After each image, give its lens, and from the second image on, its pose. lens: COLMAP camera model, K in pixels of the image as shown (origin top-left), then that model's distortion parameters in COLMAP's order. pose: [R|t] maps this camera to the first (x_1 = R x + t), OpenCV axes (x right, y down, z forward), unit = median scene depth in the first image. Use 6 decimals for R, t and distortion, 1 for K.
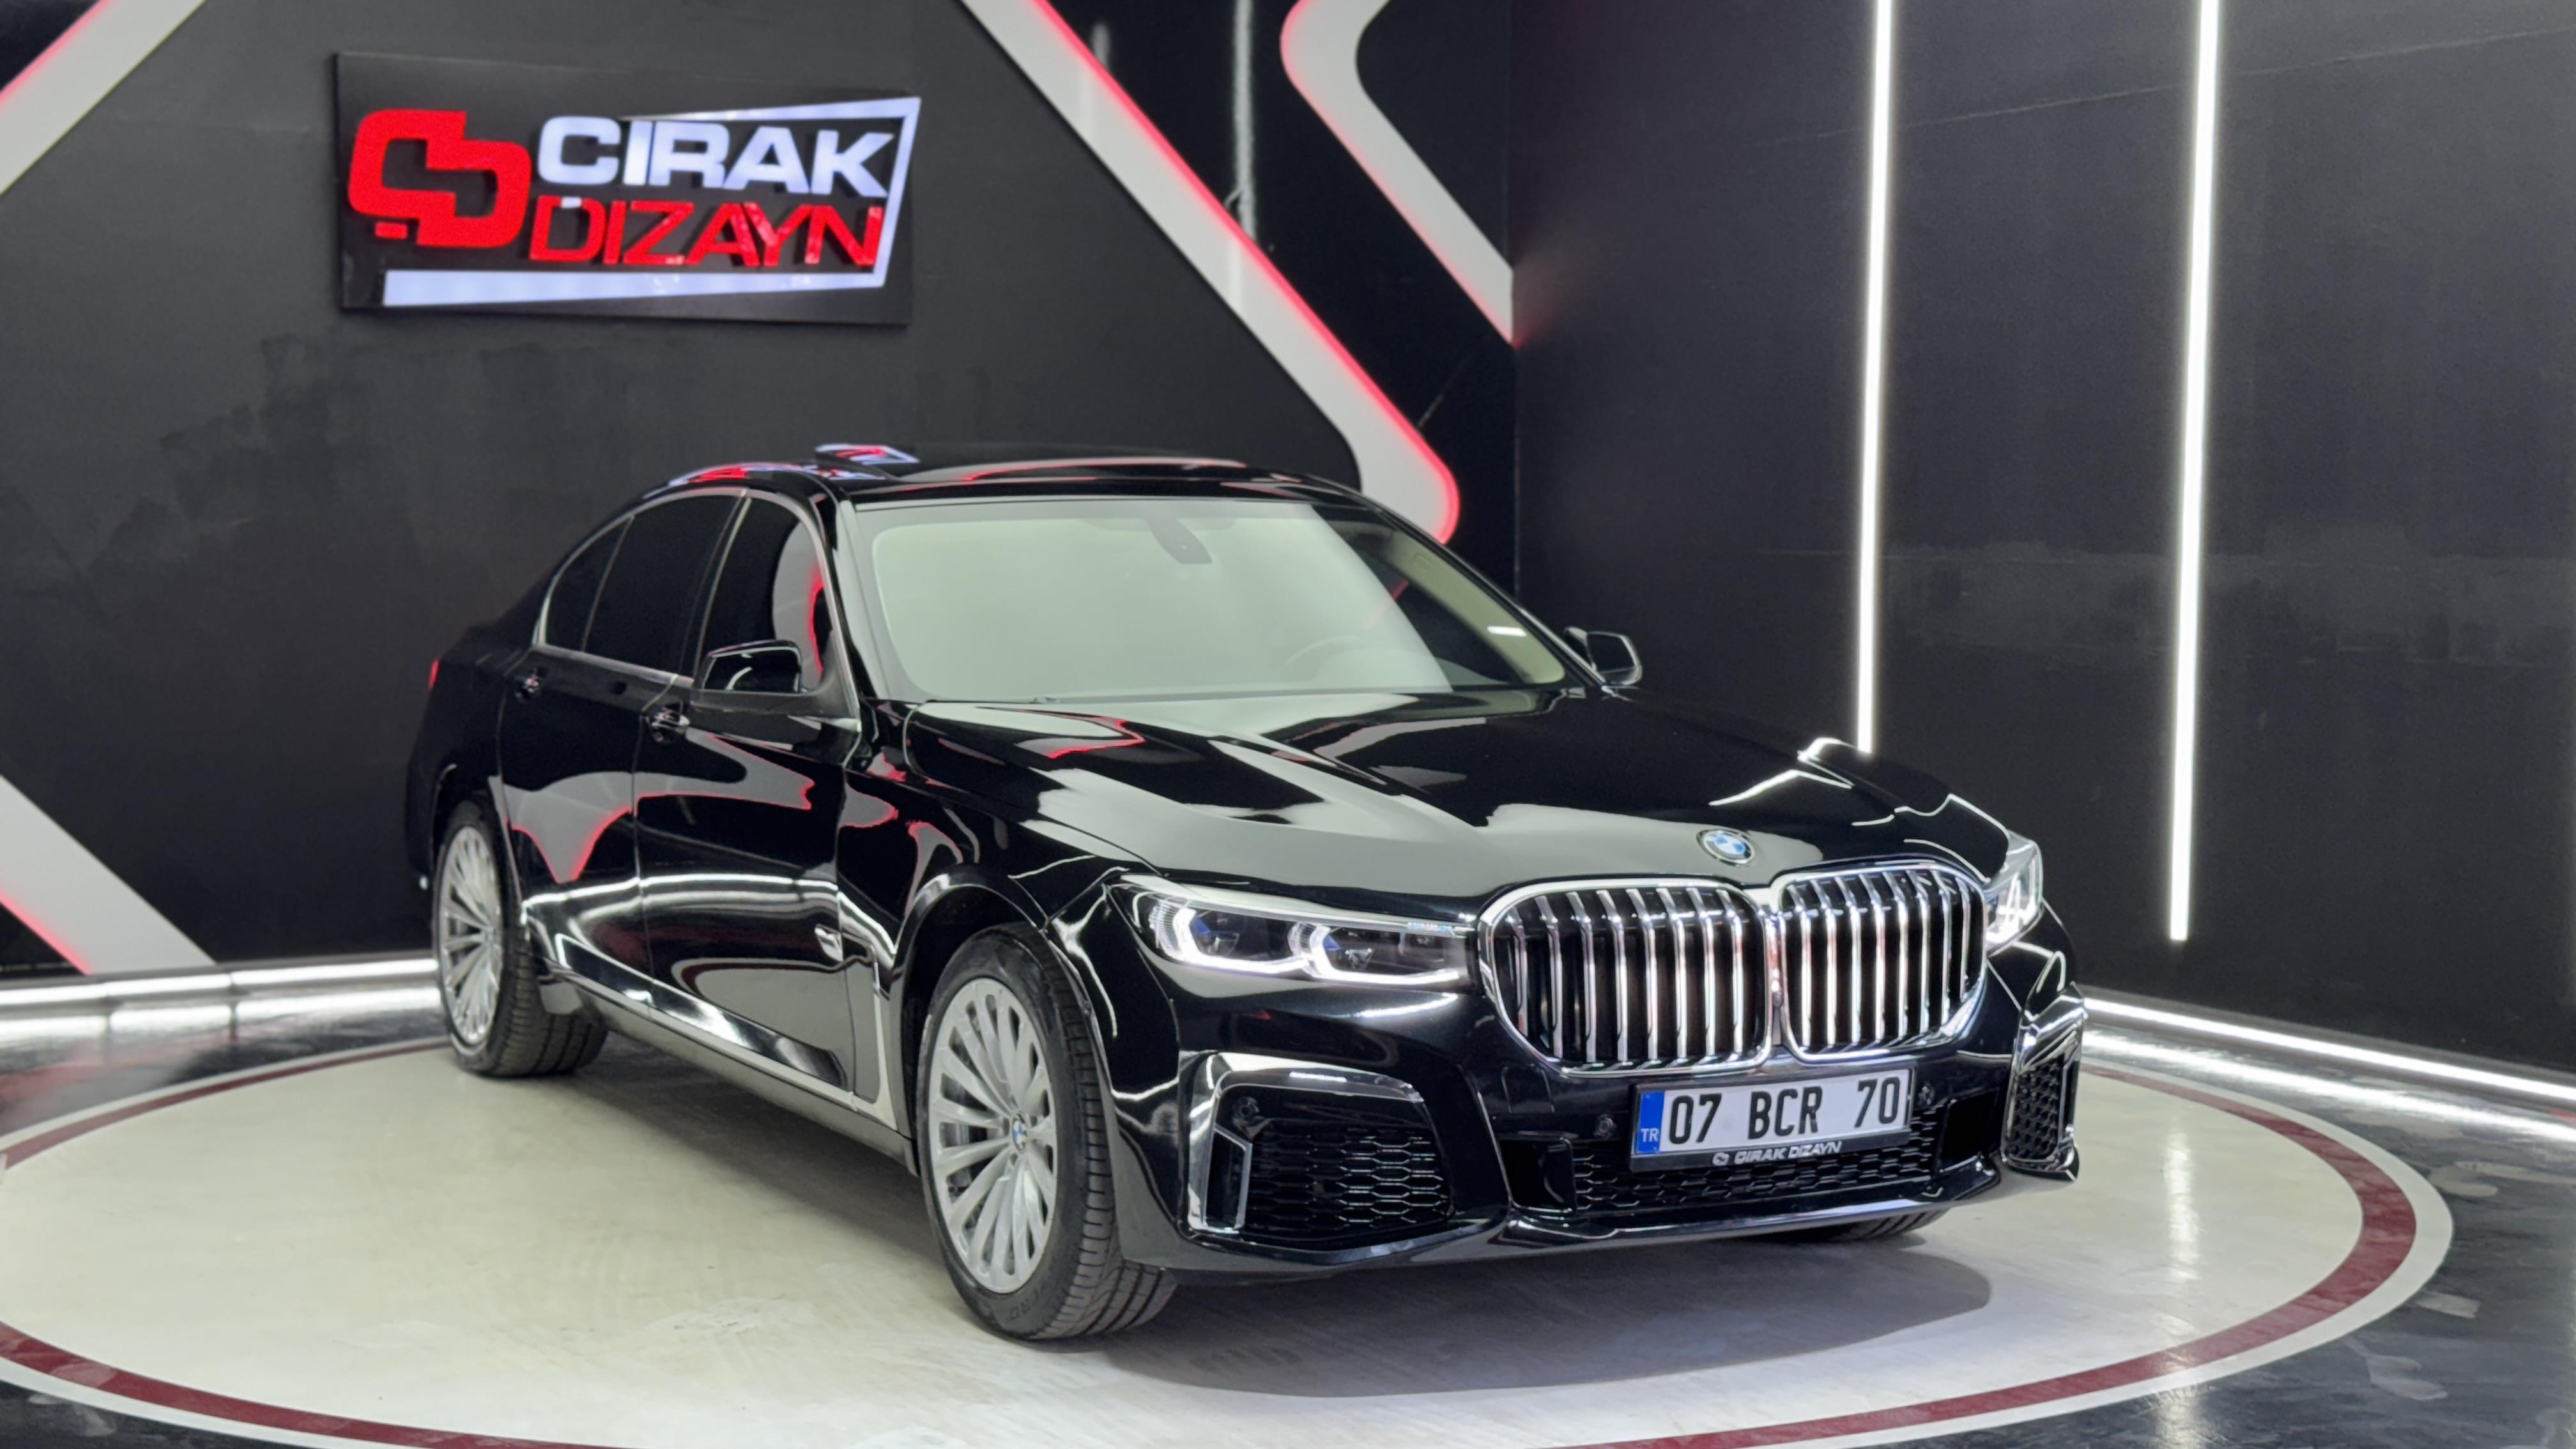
lens RADIAL K [[3569.8, 0, 1288.0], [0, 3569.8, 724.5], [0, 0, 1]] dist [0.123673, -0.062628]
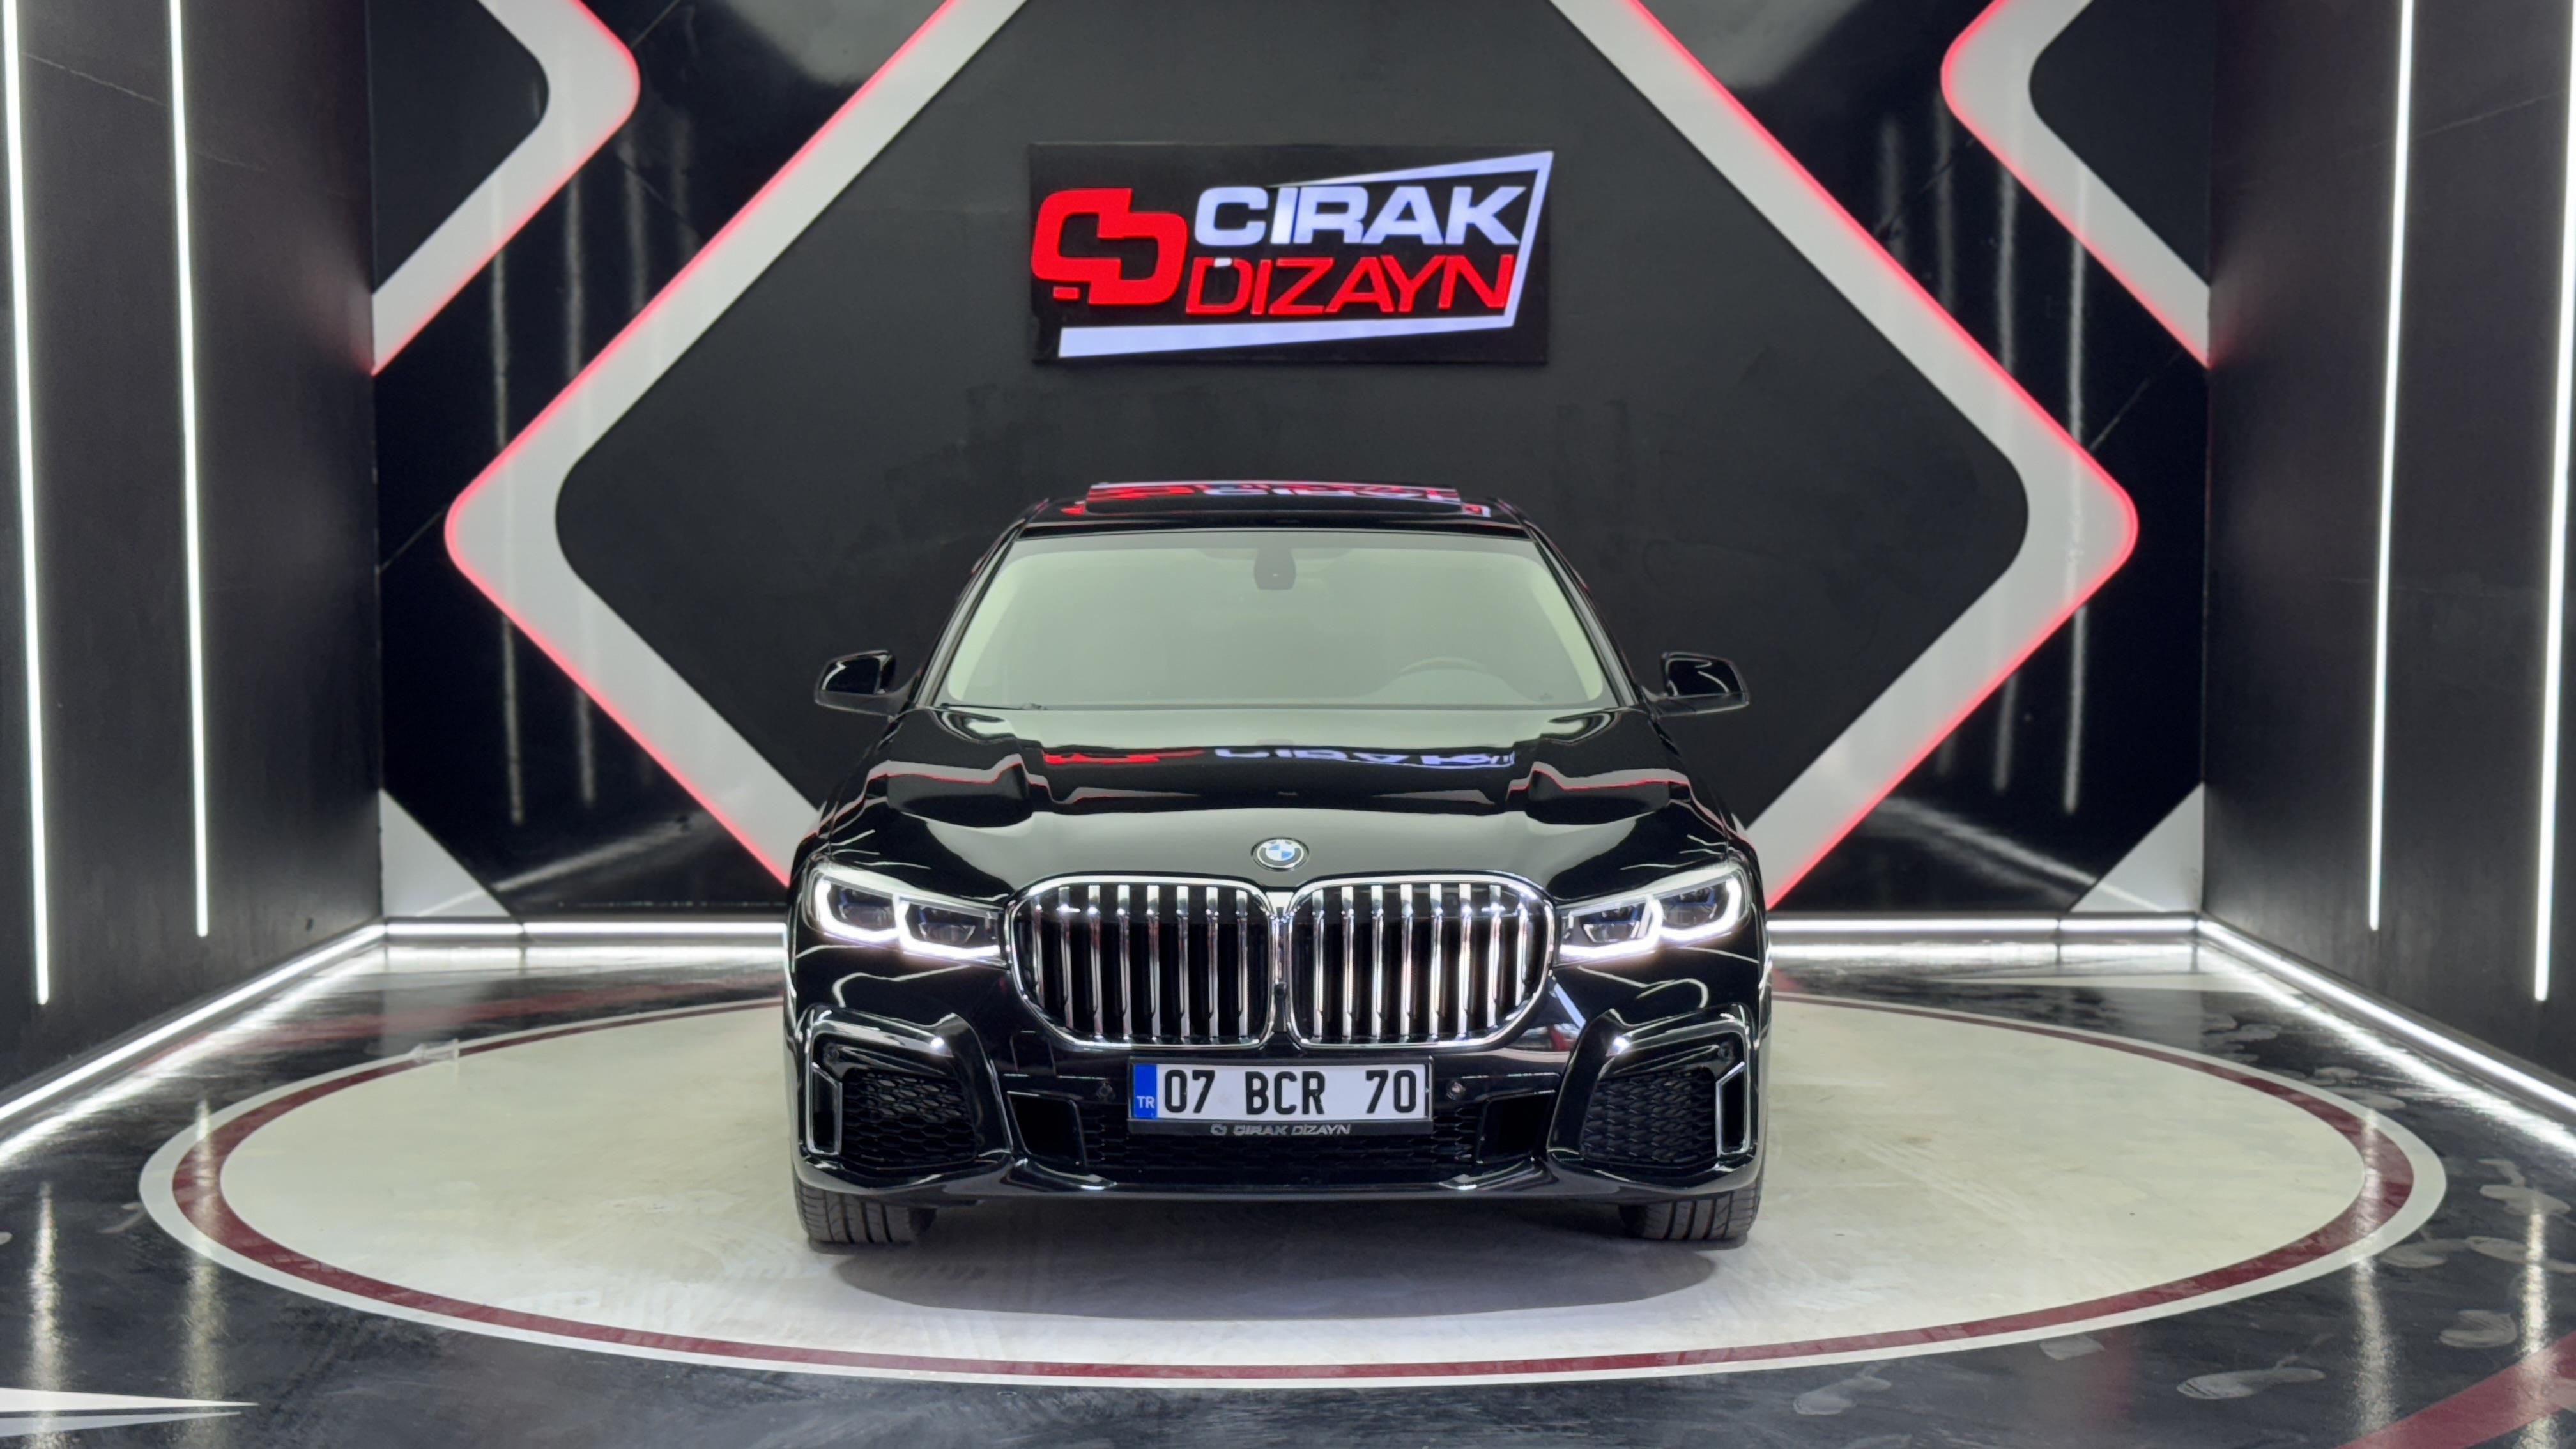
lens RADIAL K [[3569.8, 0, 1288.0], [0, 3569.8, 724.5], [0, 0, 1]] dist [0.123673, -0.062628]
pose [[0.886263, 0.029887, -0.462217, 0.632113], [-0.030067, 0.999524, 0.006977, -0.013730], [0.462206, 0.007714, 0.886739, 0.013344]]
